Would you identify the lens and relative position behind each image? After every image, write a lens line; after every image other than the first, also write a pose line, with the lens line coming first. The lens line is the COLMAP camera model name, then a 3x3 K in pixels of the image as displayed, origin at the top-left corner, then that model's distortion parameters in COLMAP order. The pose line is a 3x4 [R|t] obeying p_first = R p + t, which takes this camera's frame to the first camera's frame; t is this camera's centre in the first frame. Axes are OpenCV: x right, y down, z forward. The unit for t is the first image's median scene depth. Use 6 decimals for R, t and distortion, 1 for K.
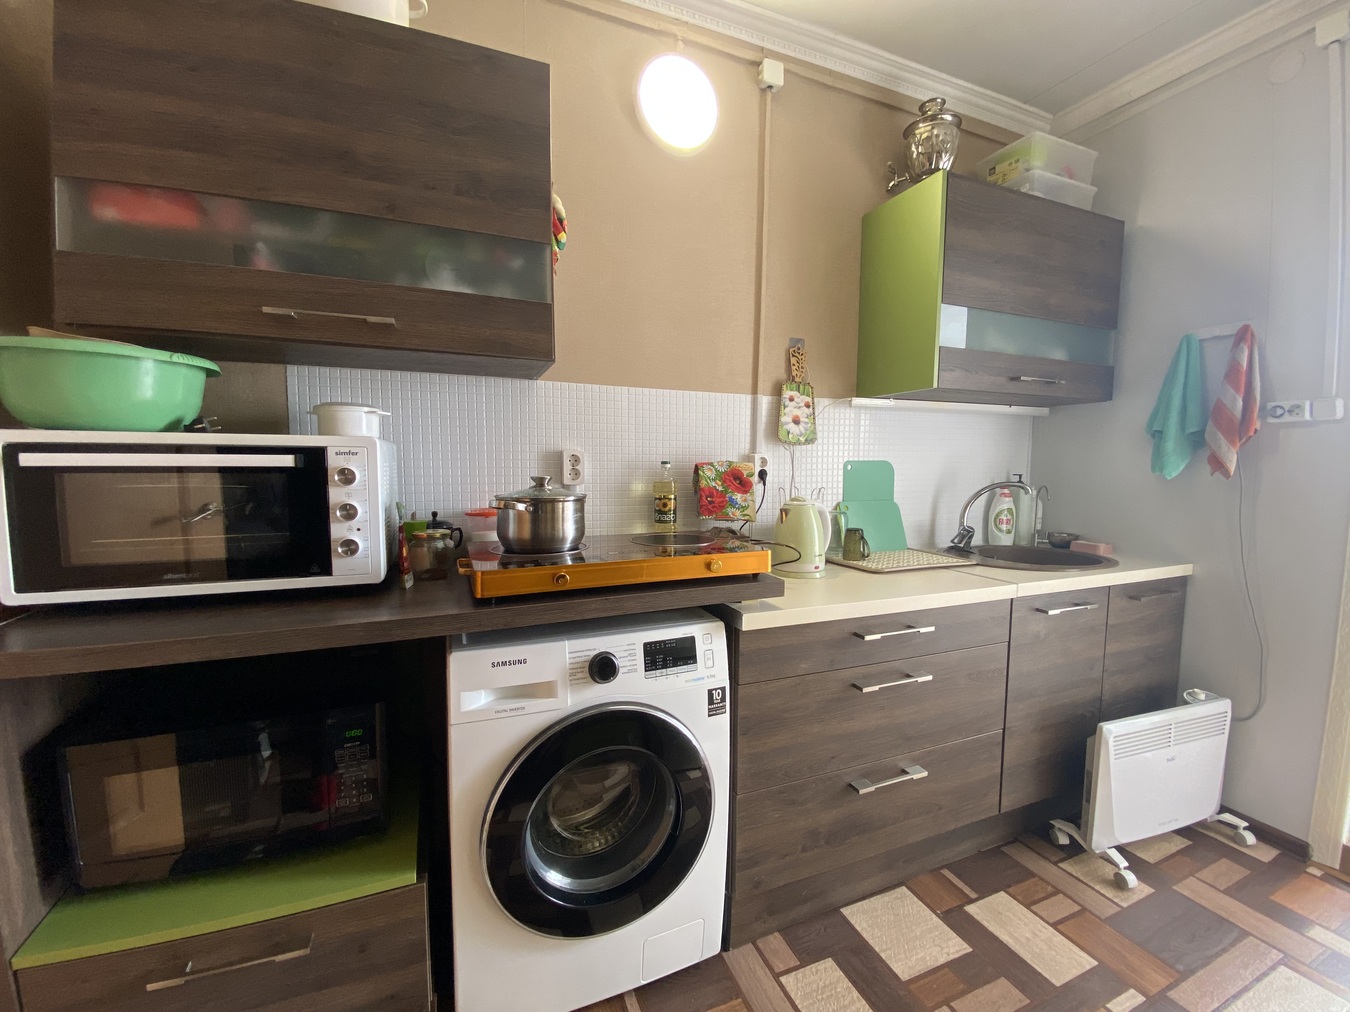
lens RADIAL K [[549.3, 0, 669.8], [0, 549.3, 508.0], [0, 0, 1]] dist [0.017972, -0.019485]
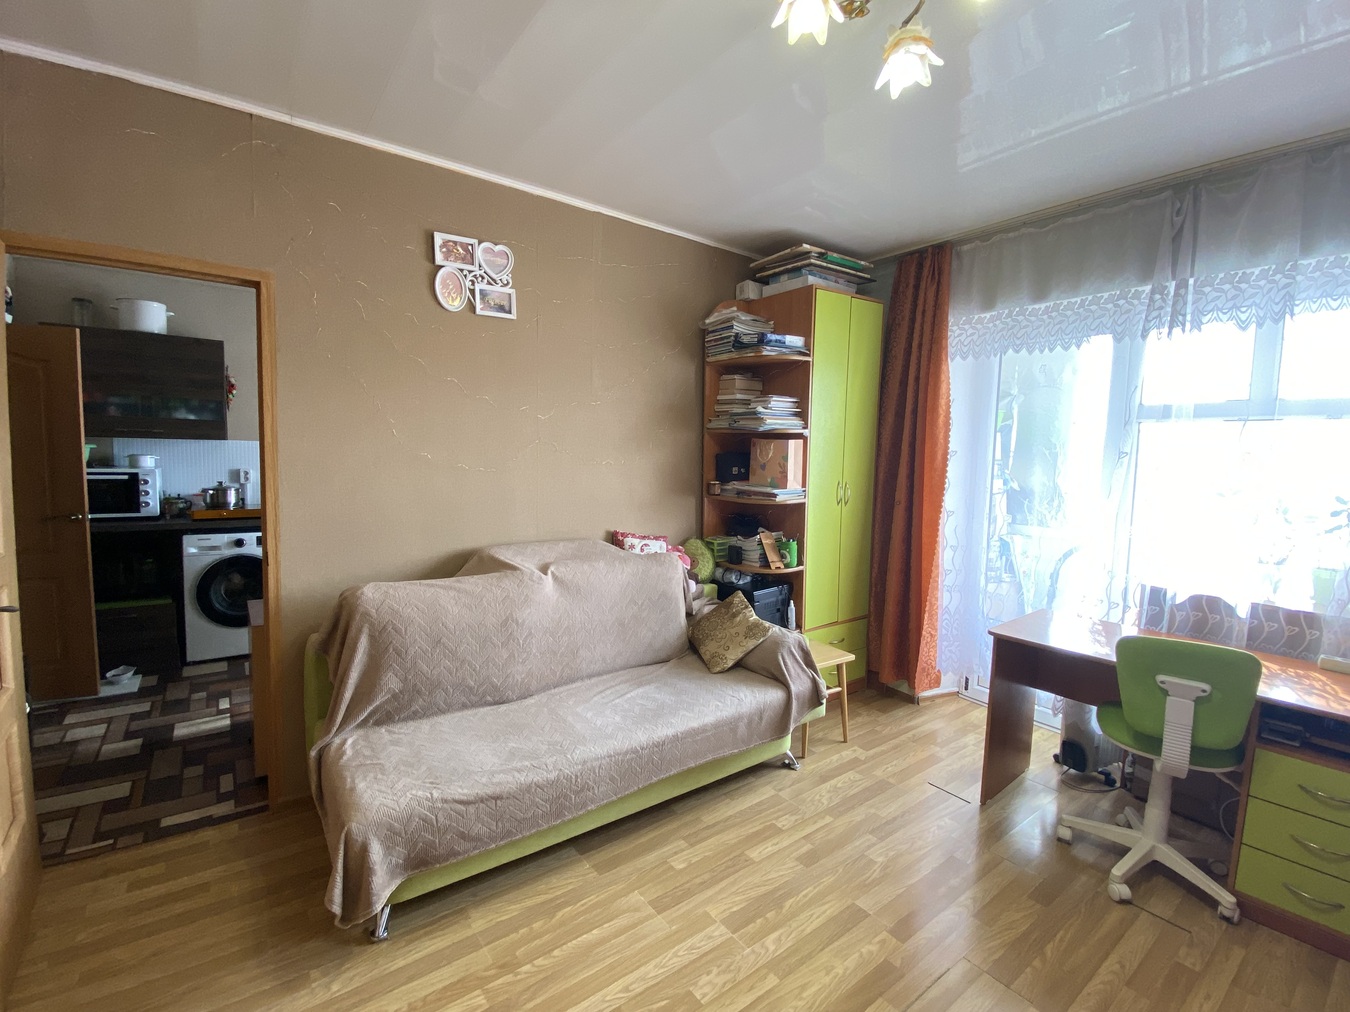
lens RADIAL K [[606.5, 0, 667.6], [0, 606.5, 504.8], [0, 0, 1]] dist [0.001460, -0.008077]
pose [[0.965434, -0.000048, 0.260649, 1.356442], [-0.002322, 0.999959, 0.008782, 0.036250], [-0.260639, -0.009083, 0.965394, -3.030764]]
